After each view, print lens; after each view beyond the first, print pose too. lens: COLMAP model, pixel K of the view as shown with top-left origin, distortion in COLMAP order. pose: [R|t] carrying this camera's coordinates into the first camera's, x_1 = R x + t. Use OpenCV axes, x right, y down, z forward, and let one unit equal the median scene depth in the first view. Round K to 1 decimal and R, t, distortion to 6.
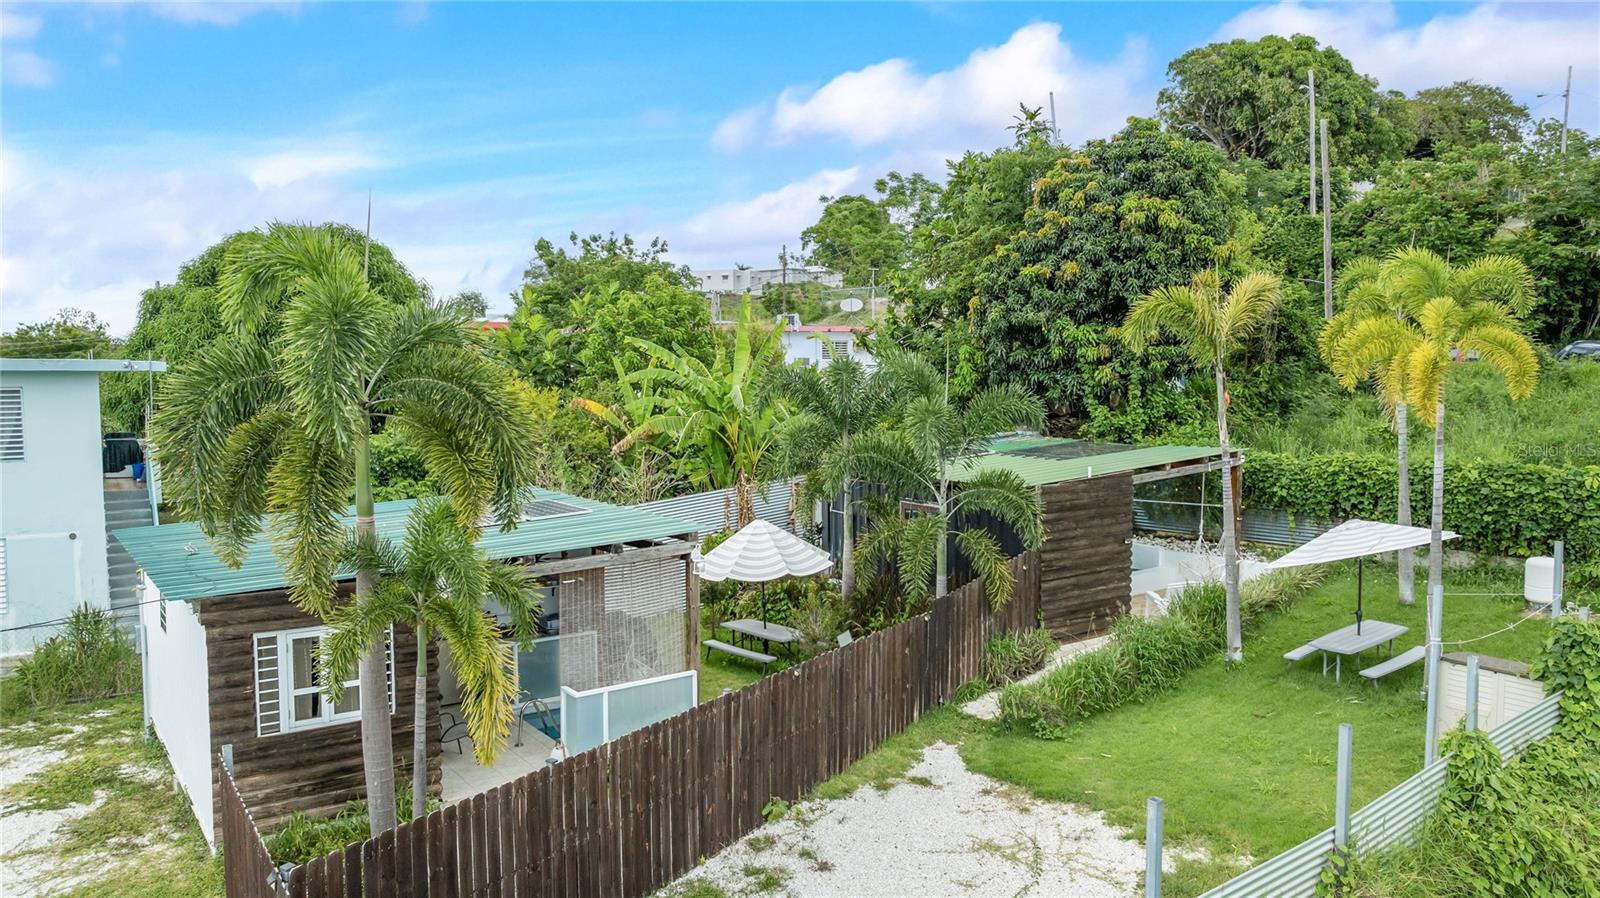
lens RADIAL K [[1129.4, 0, 799.1], [0, 1129.4, 446.2], [0, 0, 1]] dist [-0.033442, 0.037929]
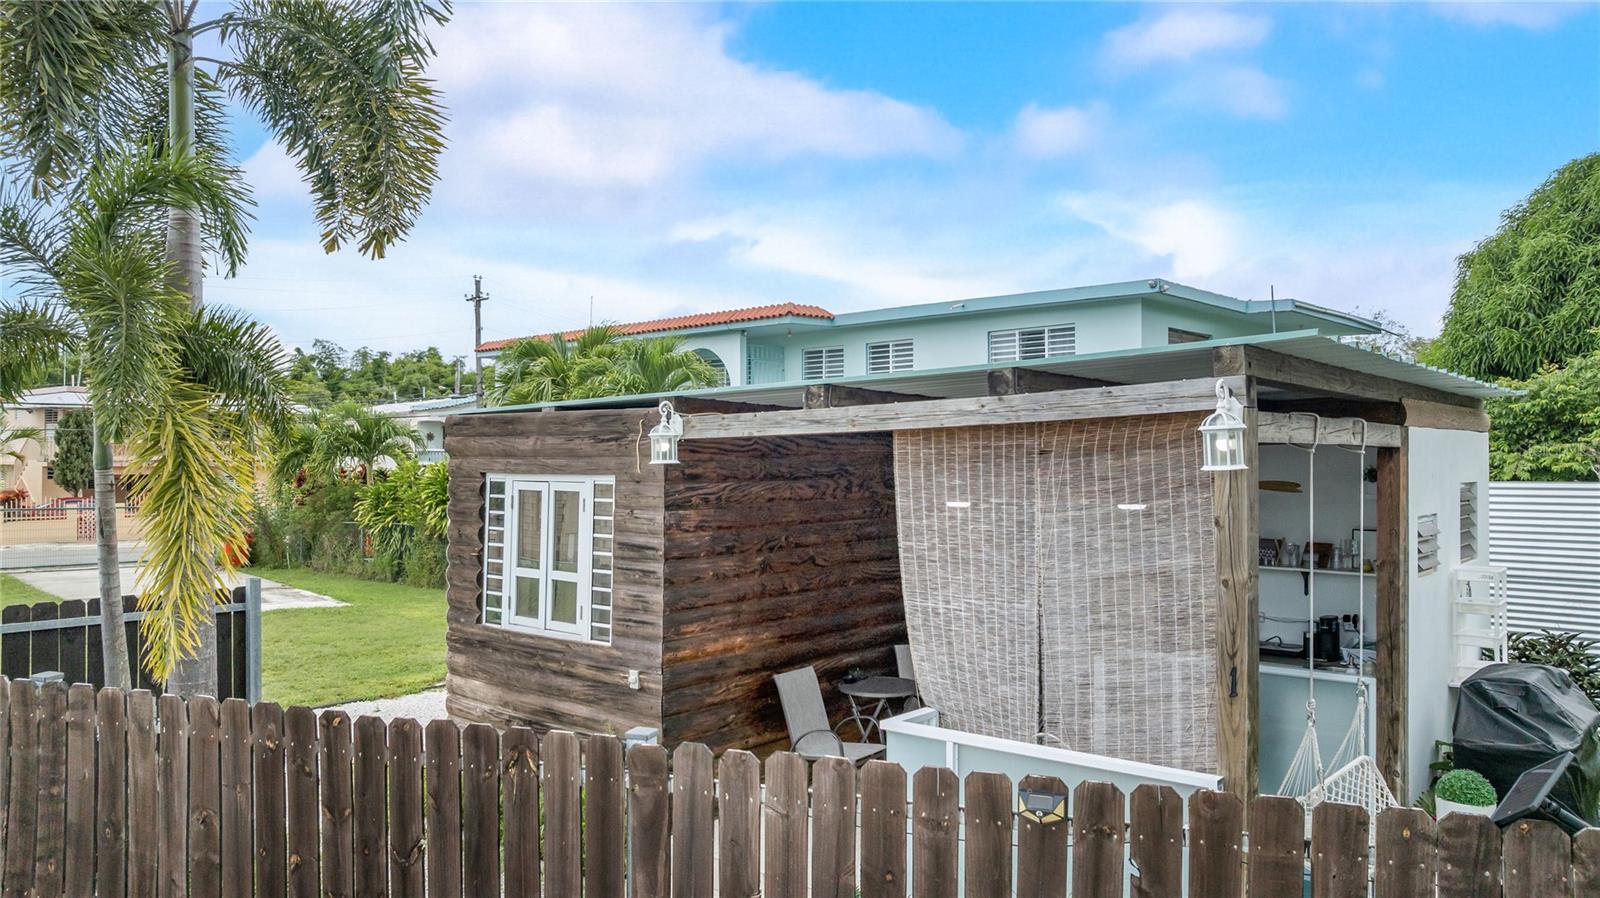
lens RADIAL K [[1129.4, 0, 791.8], [0, 1129.4, 449.0], [0, 0, 1]] dist [-0.033442, 0.037929]
pose [[0.243856, -0.010467, -0.969755, 0.171720], [-0.075407, 0.996710, -0.029720, 0.111685], [0.966875, 0.080374, 0.242265, 0.714287]]
